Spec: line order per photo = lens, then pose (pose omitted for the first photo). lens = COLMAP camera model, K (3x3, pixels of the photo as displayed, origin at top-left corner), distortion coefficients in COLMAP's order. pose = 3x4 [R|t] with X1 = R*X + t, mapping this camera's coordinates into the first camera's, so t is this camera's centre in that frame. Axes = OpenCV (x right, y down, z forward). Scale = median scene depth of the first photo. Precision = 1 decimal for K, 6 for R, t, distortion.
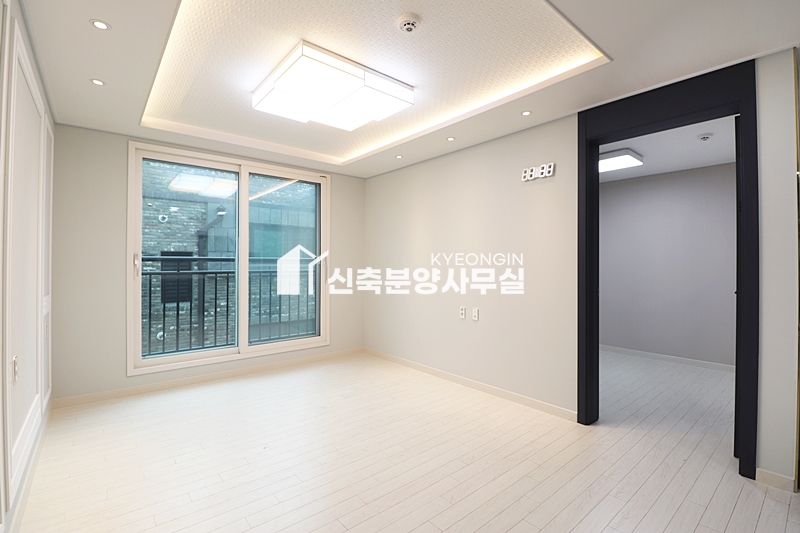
lens RADIAL K [[368.3, 0, 405.8], [0, 368.3, 261.9], [0, 0, 1]] dist [0.001854, -0.014779]
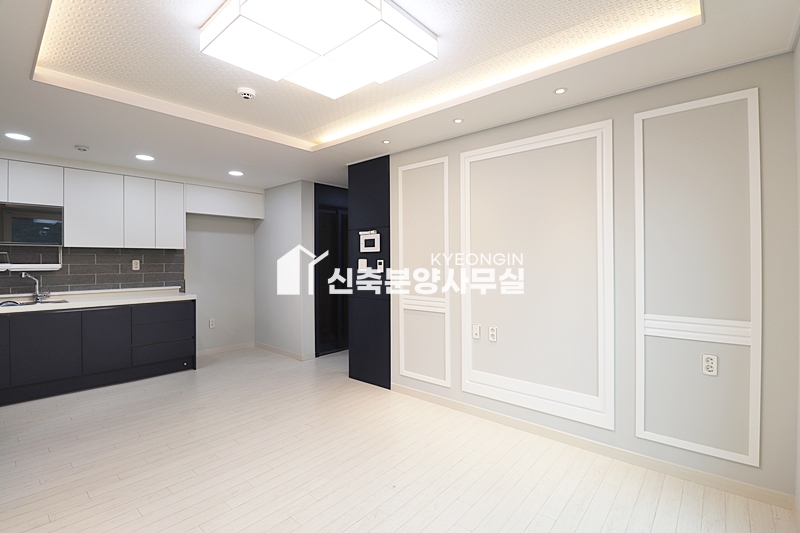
lens RADIAL K [[368.3, 0, 405.8], [0, 368.3, 261.9], [0, 0, 1]] dist [0.001854, -0.014779]
pose [[-0.987879, 0.002474, -0.155207, -0.148025], [0.003205, 0.999985, -0.004462, -0.015278], [0.155194, -0.004906, -0.987872, 1.015579]]
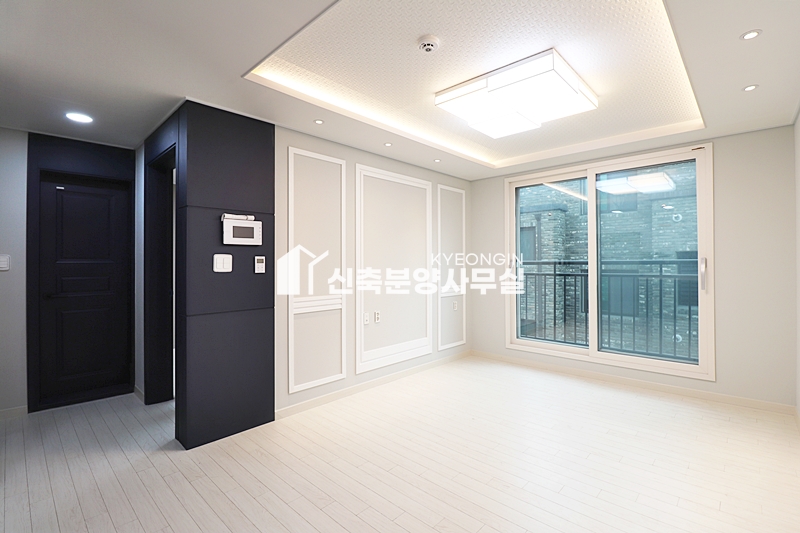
lens RADIAL K [[370.8, 0, 405.6], [0, 370.8, 261.0], [0, 0, 1]] dist [-0.000710, -0.010973]
pose [[0.116996, -0.008236, -0.993098, 0.447489], [0.010211, 0.999923, -0.007090, -0.008647], [0.993080, -0.009311, 0.117071, 0.342894]]
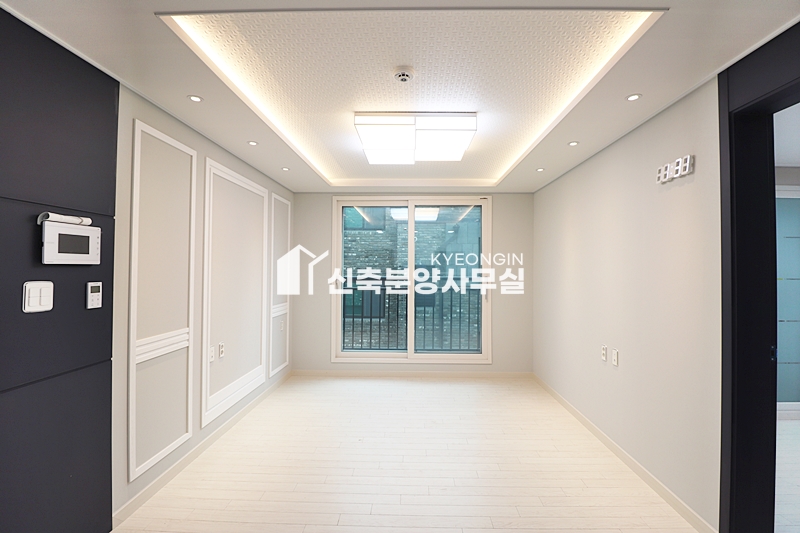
lens RADIAL K [[368.3, 0, 405.8], [0, 368.3, 261.9], [0, 0, 1]] dist [0.001854, -0.014779]
pose [[0.745981, -0.011512, -0.665868, 0.303812], [0.001047, 0.999870, -0.016113, -0.039124], [0.665967, 0.011323, 0.745896, 0.093918]]
